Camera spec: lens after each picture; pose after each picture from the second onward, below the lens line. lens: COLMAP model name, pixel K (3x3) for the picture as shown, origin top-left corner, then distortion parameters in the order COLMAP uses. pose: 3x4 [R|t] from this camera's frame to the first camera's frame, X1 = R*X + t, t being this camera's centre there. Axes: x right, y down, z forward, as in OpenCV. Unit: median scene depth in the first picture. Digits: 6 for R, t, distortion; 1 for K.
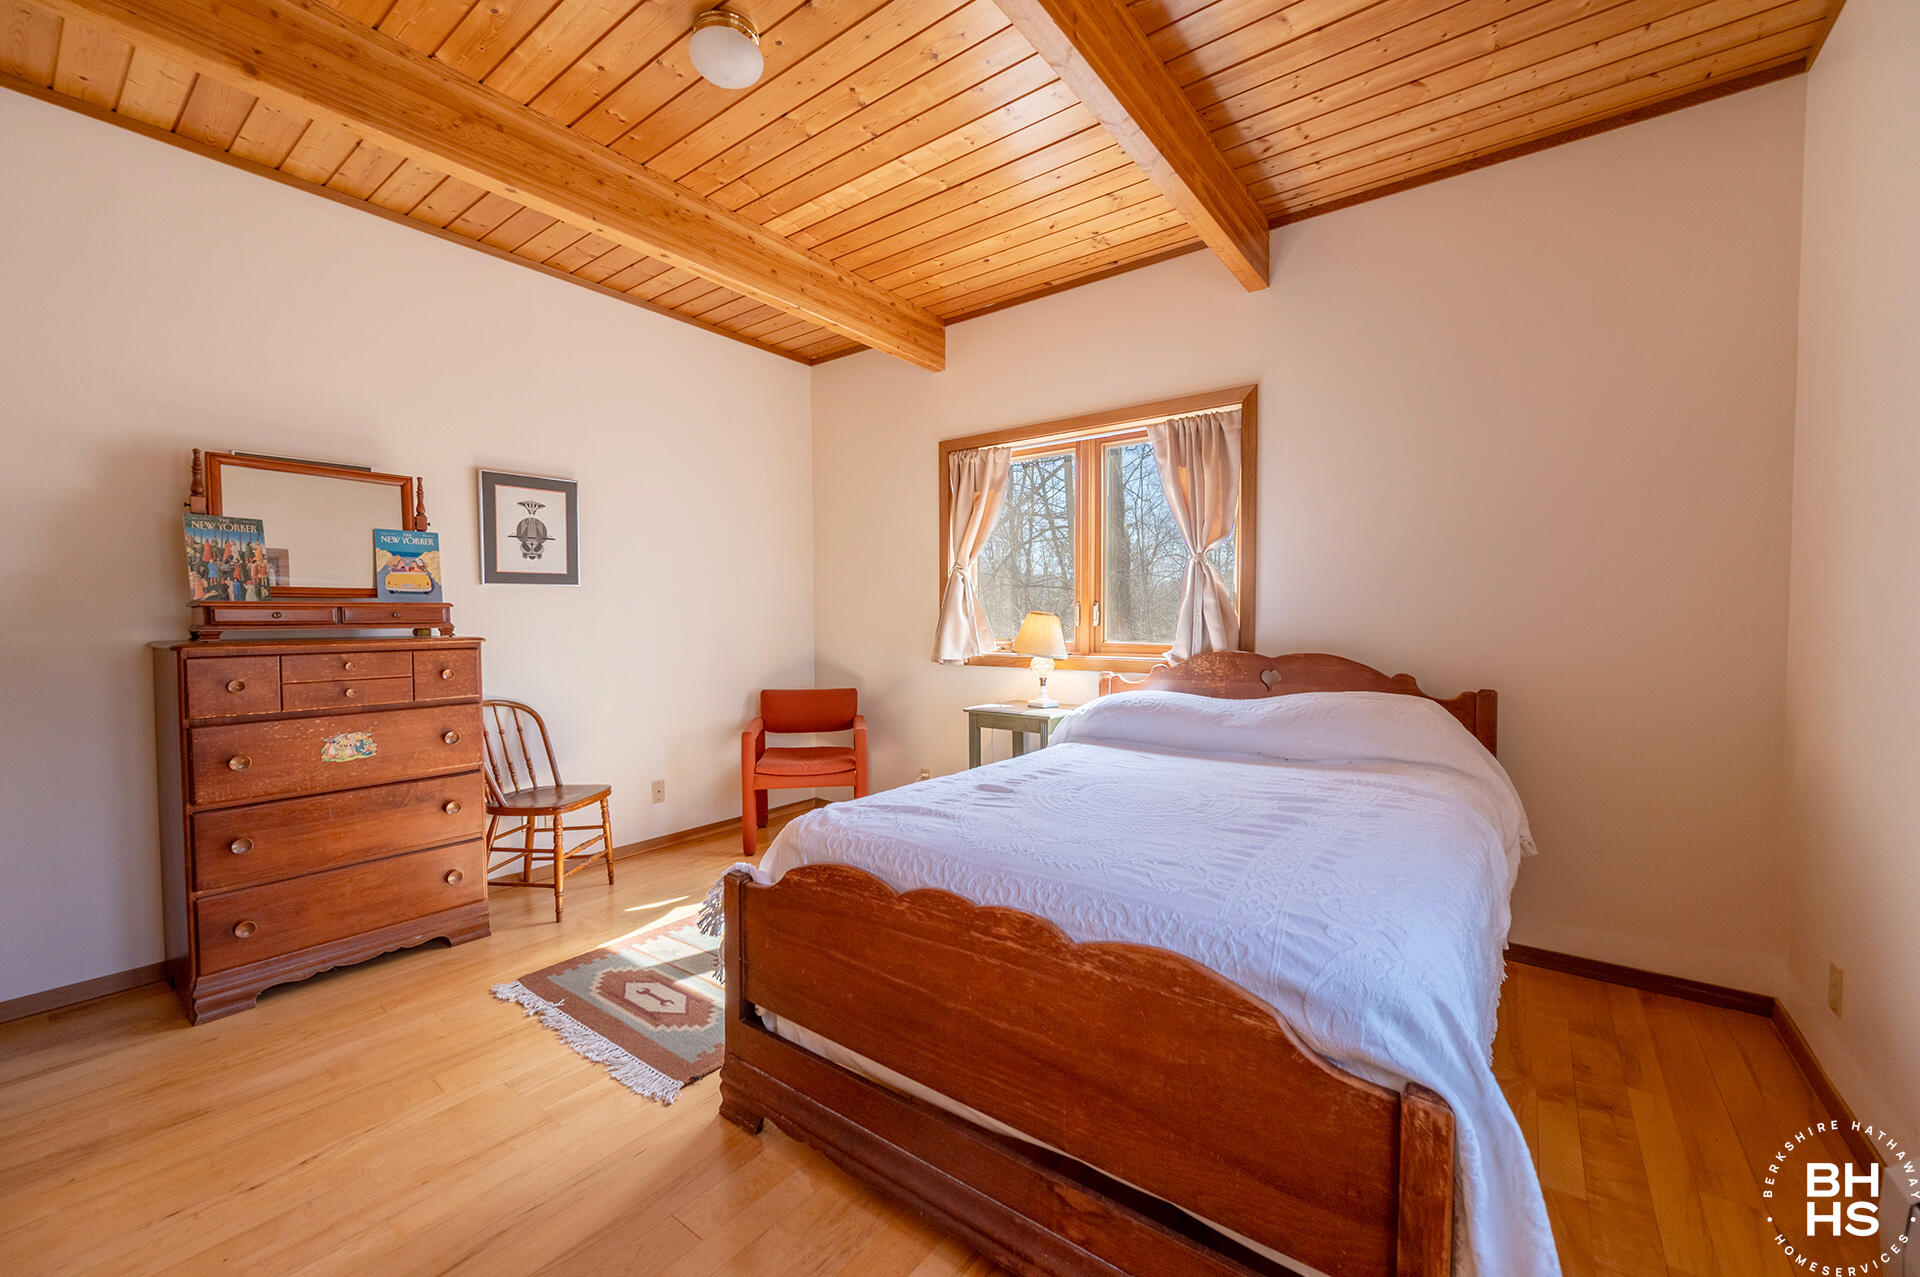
lens RADIAL K [[761.7, 0, 965.9], [0, 761.7, 634.9], [0, 0, 1]] dist [-0.008056, -0.000366]
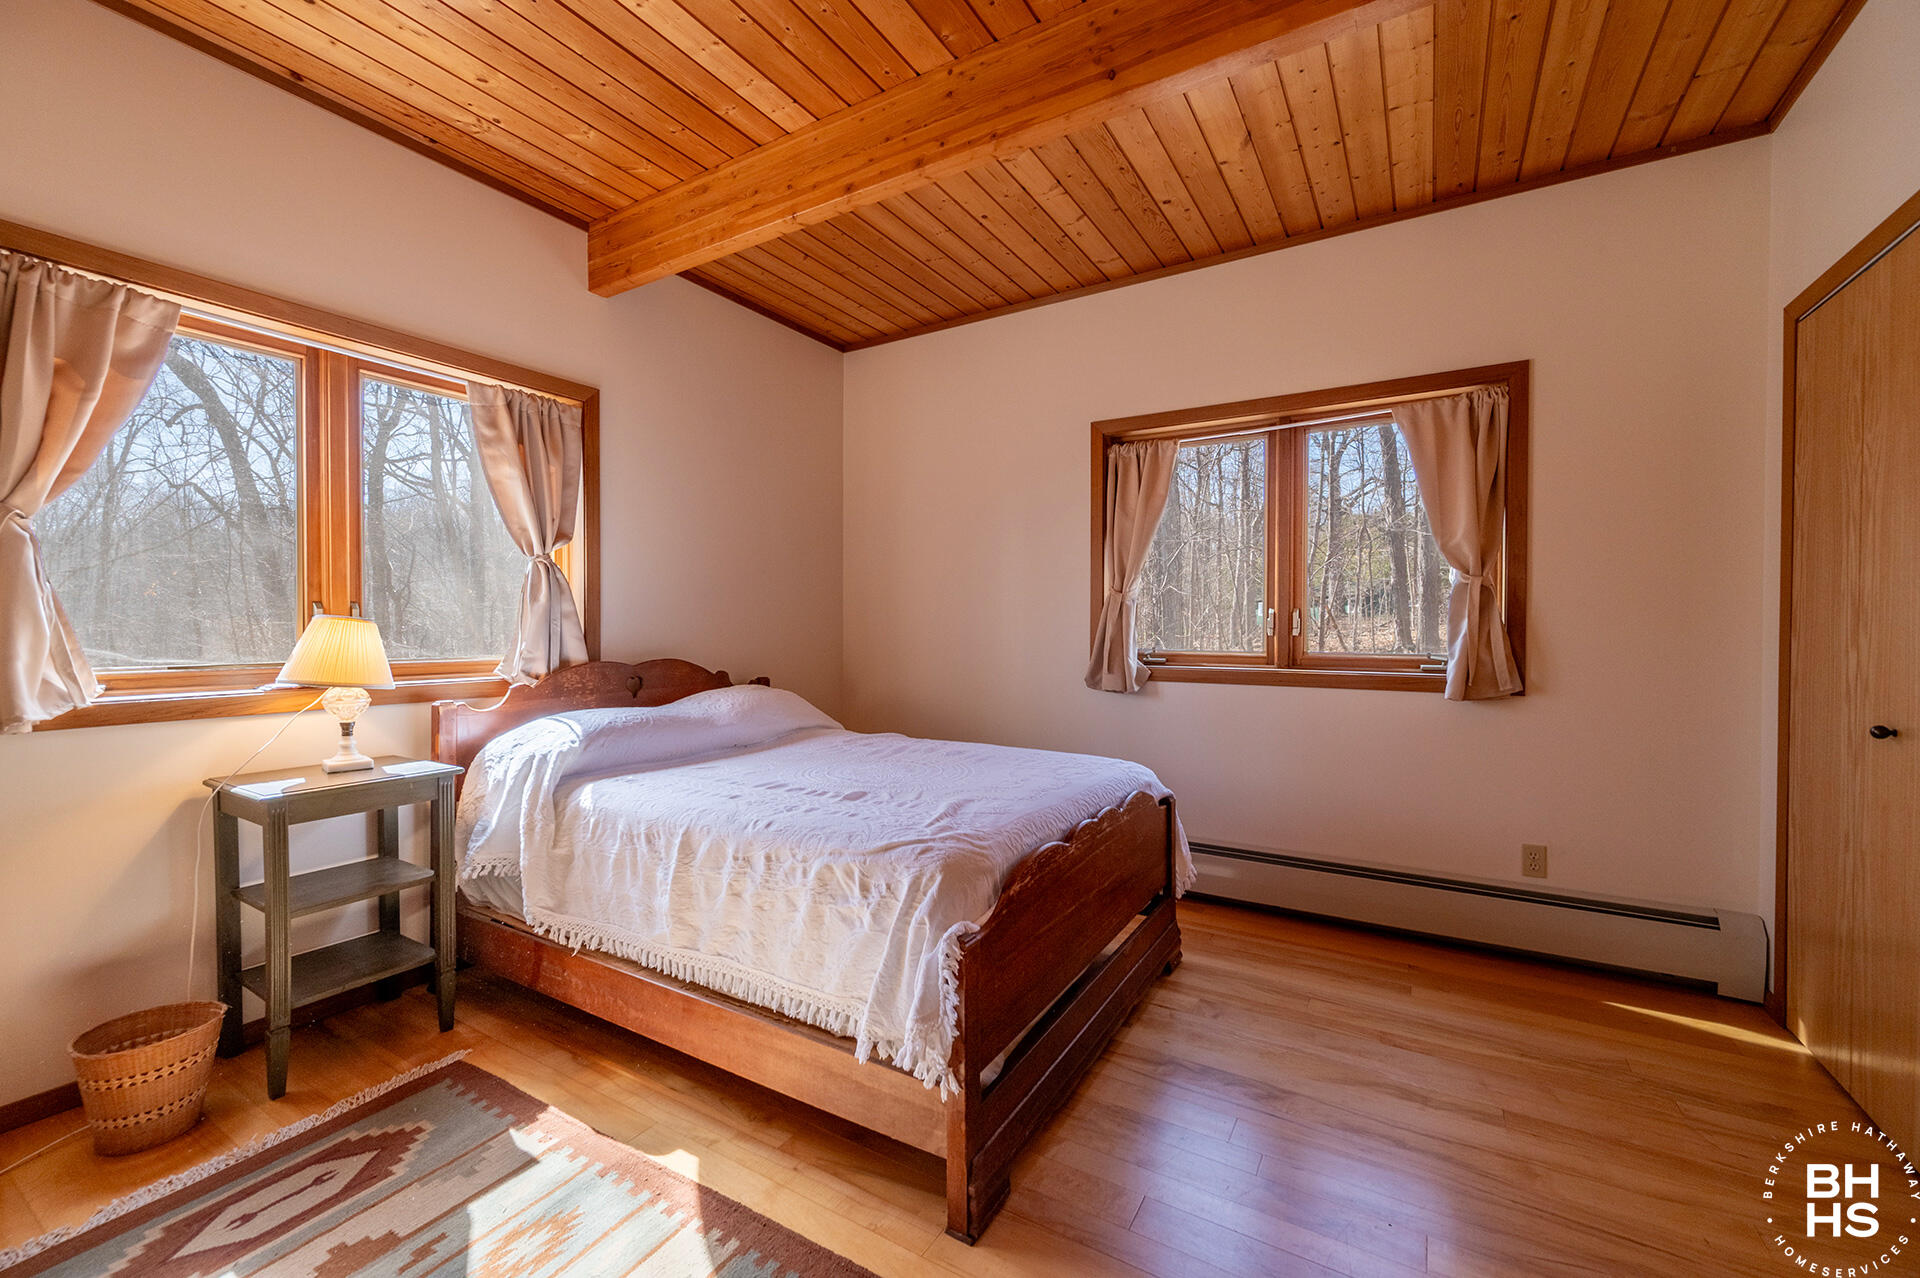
lens RADIAL K [[761.7, 0, 968.7], [0, 761.7, 636.6], [0, 0, 1]] dist [-0.008056, -0.000366]
pose [[-0.112891, -0.009517, 0.993562, -0.629090], [0.025632, 0.999593, 0.012487, -0.010294], [-0.993277, 0.026876, -0.112601, 0.620671]]
